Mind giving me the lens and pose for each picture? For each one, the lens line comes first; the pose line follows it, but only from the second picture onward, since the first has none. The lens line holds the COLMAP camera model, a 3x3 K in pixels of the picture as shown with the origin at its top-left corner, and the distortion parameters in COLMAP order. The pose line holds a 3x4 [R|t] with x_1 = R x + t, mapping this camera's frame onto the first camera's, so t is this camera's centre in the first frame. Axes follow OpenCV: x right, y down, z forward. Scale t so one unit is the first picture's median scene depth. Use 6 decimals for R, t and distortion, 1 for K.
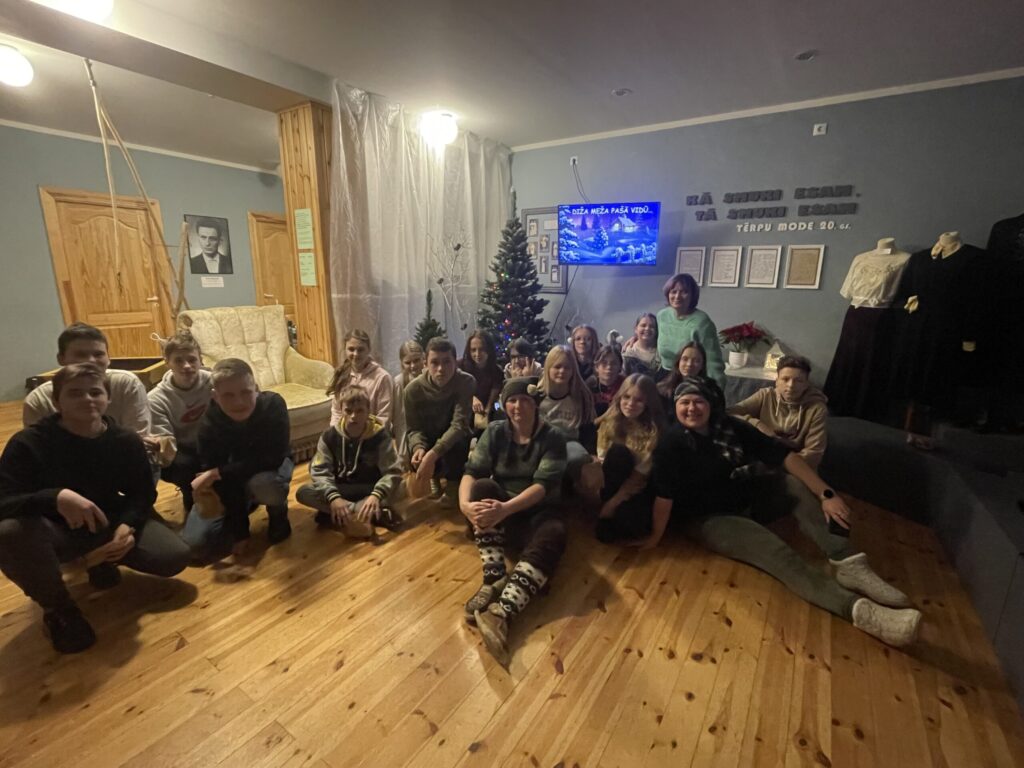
lens RADIAL K [[475.1, 0, 512.9], [0, 475.1, 382.1], [0, 0, 1]] dist [0.000007, -0.000037]
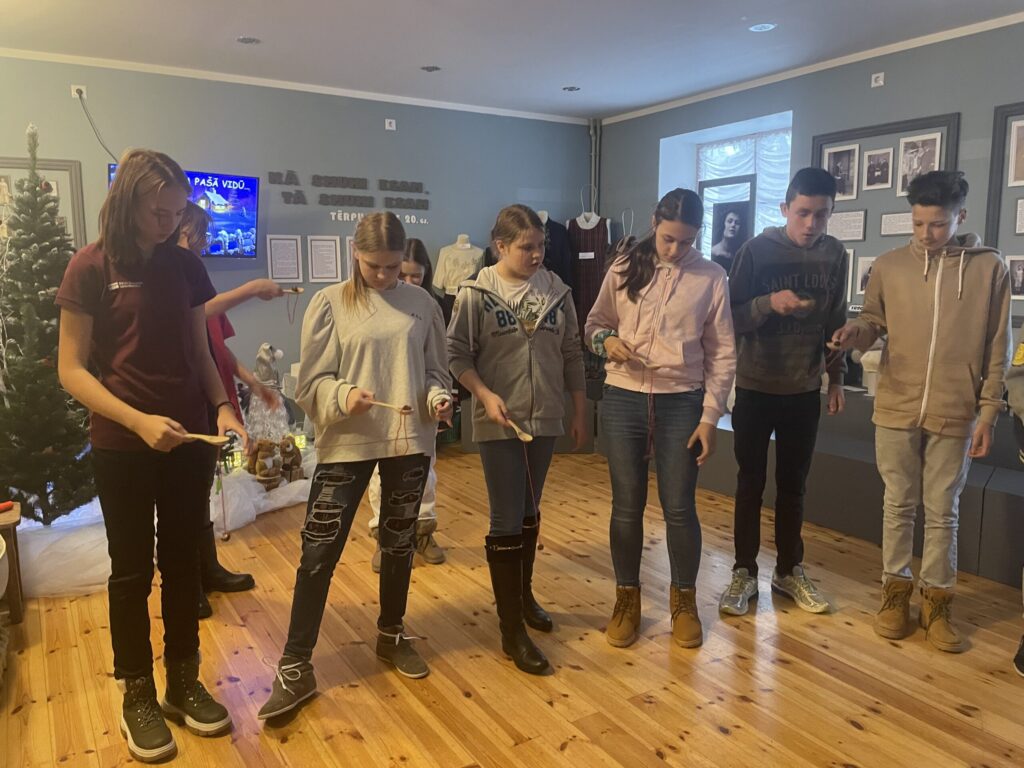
lens RADIAL K [[778.7, 0, 512.5], [0, 778.7, 384.1], [0, 0, 1]] dist [0.001326, -0.003894]
pose [[0.414737, -0.146577, 0.898058, -0.701600], [0.209037, 0.975893, 0.062745, -0.040644], [-0.885605, 0.161704, 0.435379, 0.126575]]
